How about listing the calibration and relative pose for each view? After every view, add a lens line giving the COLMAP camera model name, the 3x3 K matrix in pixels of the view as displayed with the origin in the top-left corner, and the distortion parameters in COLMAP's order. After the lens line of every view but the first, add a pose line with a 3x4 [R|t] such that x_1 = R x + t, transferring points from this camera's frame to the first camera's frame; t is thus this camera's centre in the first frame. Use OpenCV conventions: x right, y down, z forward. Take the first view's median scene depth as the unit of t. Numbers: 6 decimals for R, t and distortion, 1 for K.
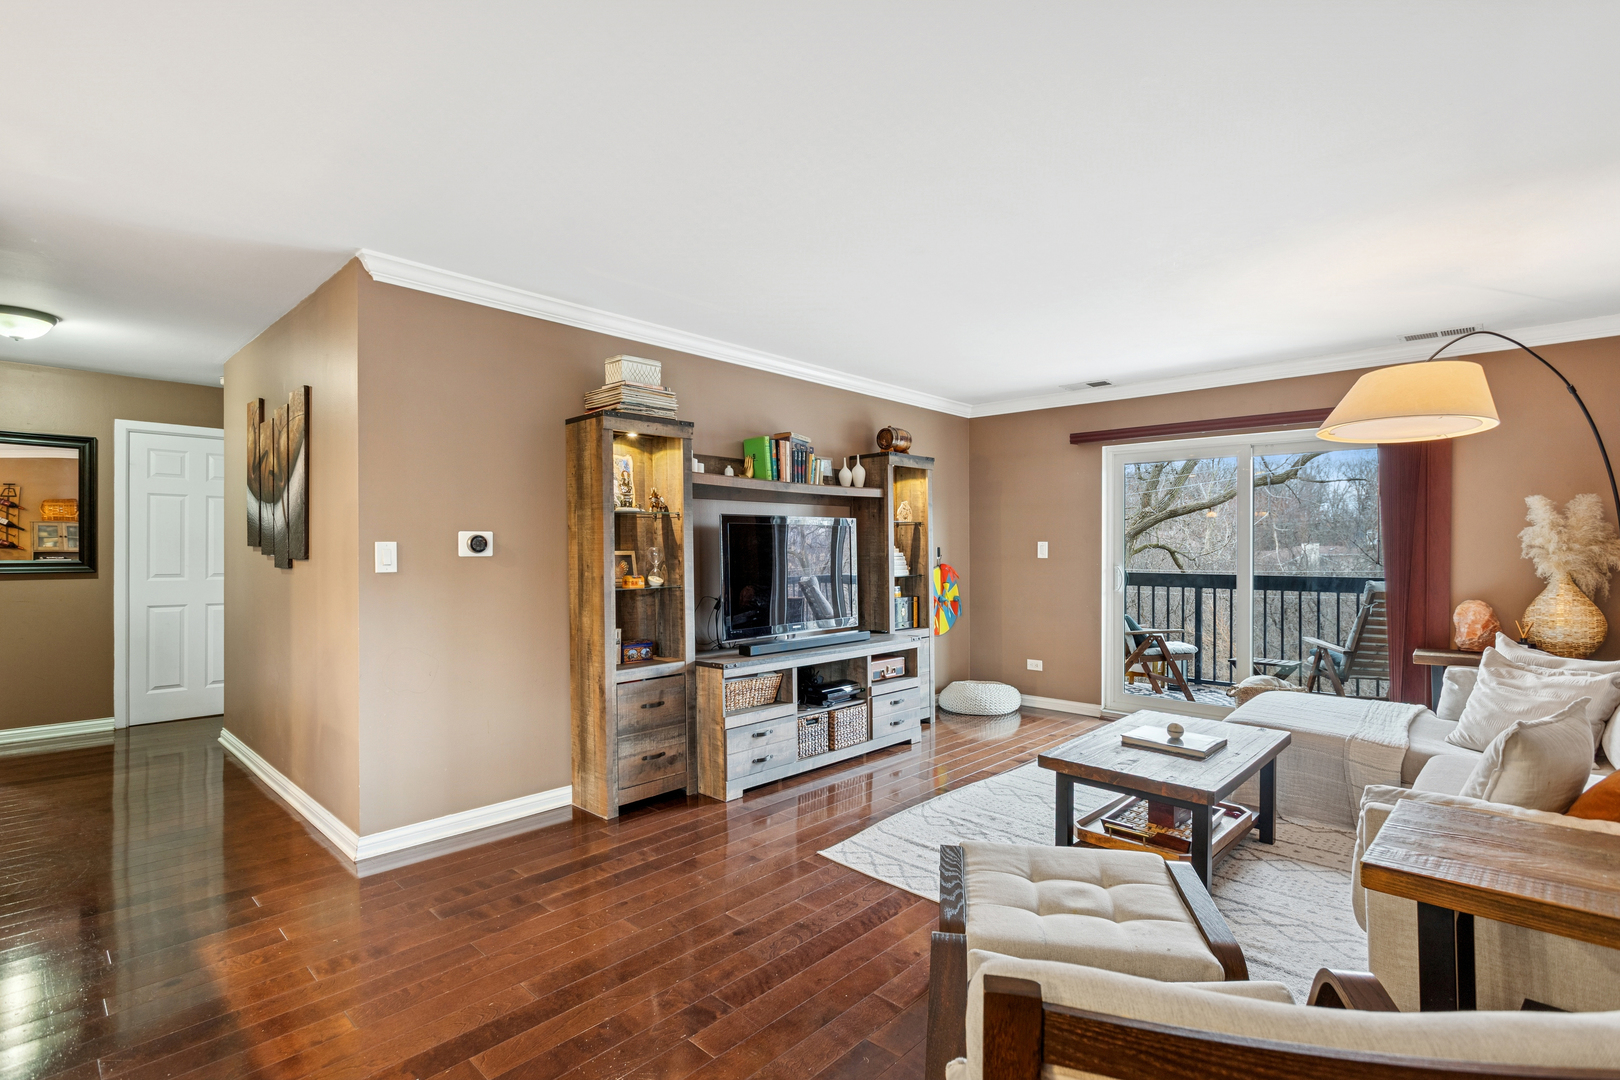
lens RADIAL K [[762.2, 0, 804.3], [0, 762.2, 551.1], [0, 0, 1]] dist [0.000921, 0.002436]
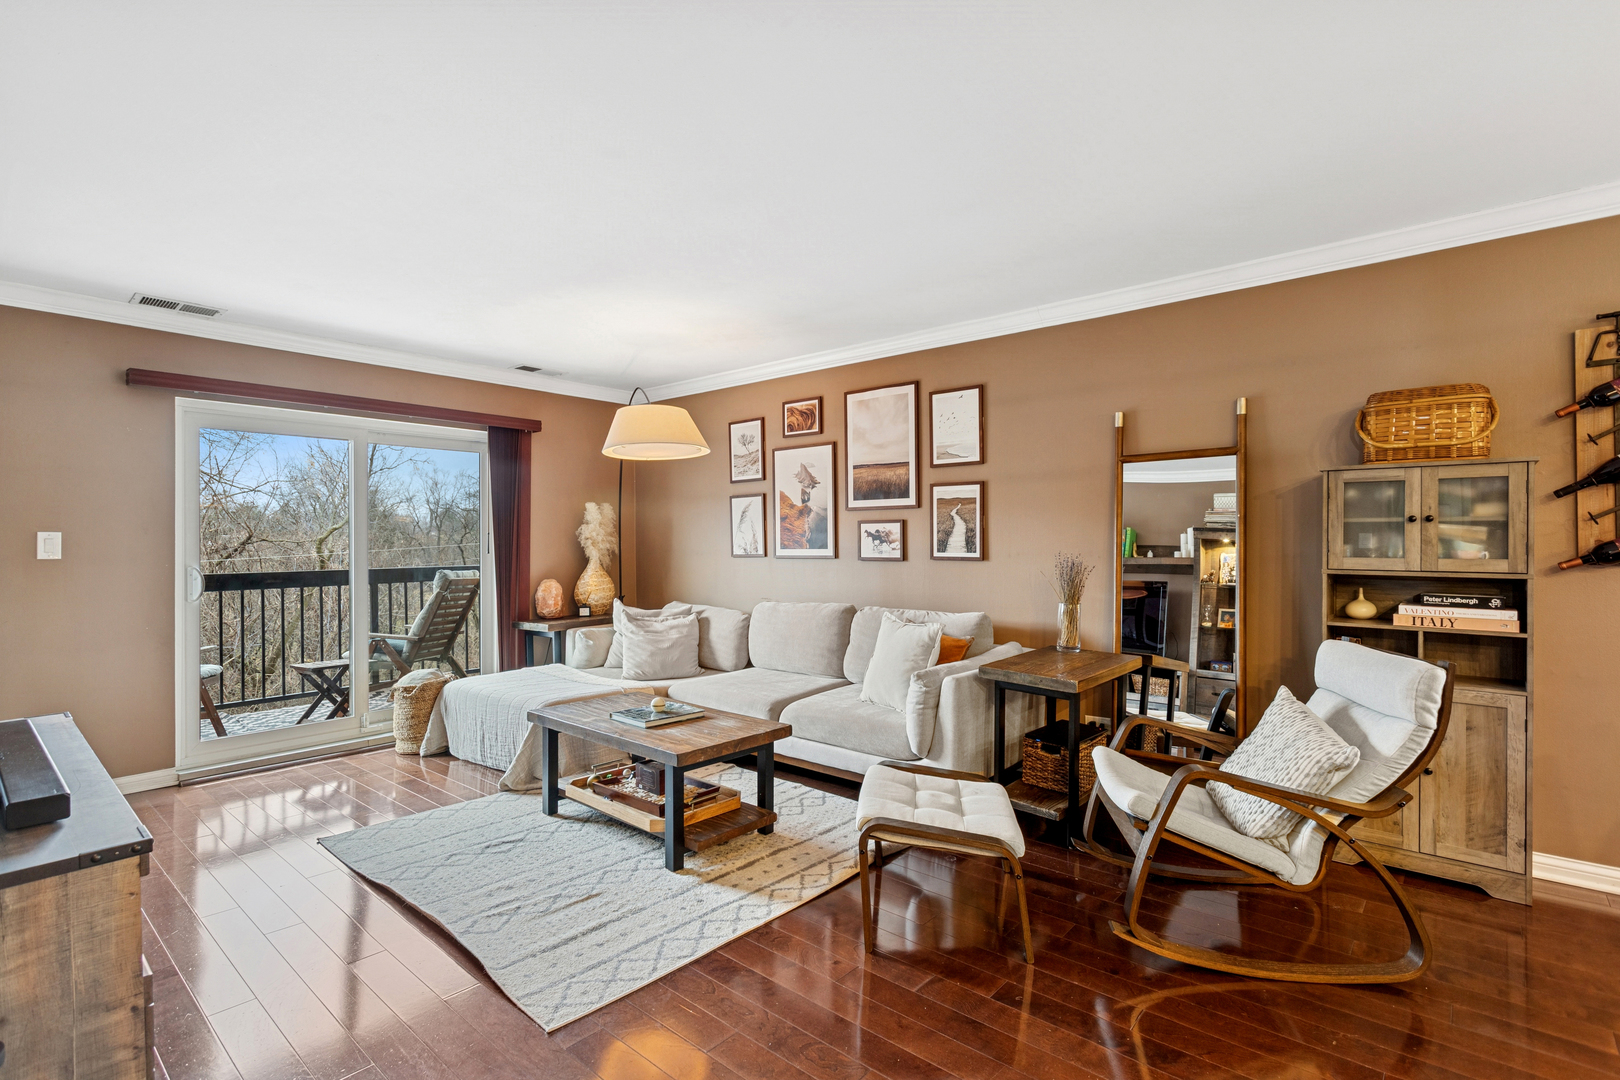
lens RADIAL K [[762.2, 0, 811.7], [0, 762.2, 543.6], [0, 0, 1]] dist [0.000921, 0.002436]
pose [[-0.045364, -0.004078, 0.998962, -0.338854], [0.009950, 0.999940, 0.004534, 0.000775], [-0.998921, 0.010145, -0.045321, 0.453882]]
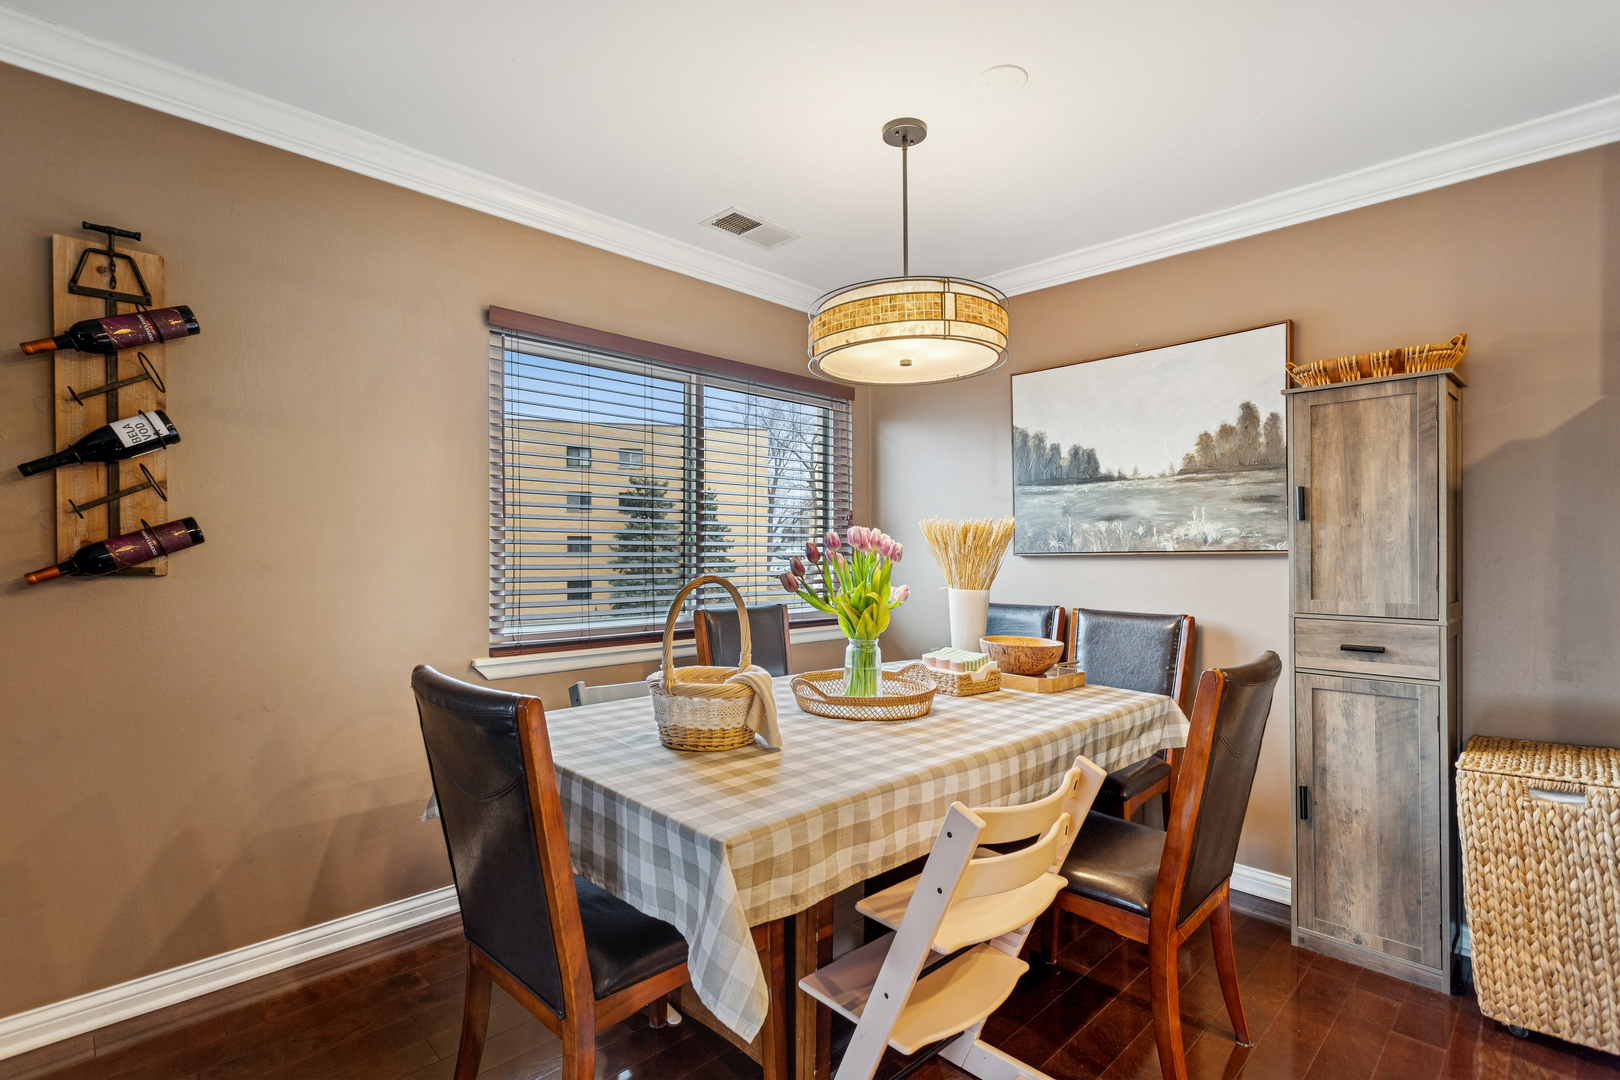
lens RADIAL K [[762.2, 0, 803.0], [0, 762.2, 553.6], [0, 0, 1]] dist [0.000921, 0.002436]
pose [[-0.998719, -0.007352, 0.050071, -0.238318], [-0.006719, 0.999895, 0.012808, 0.004230], [-0.050160, 0.012455, -0.998664, 0.295181]]
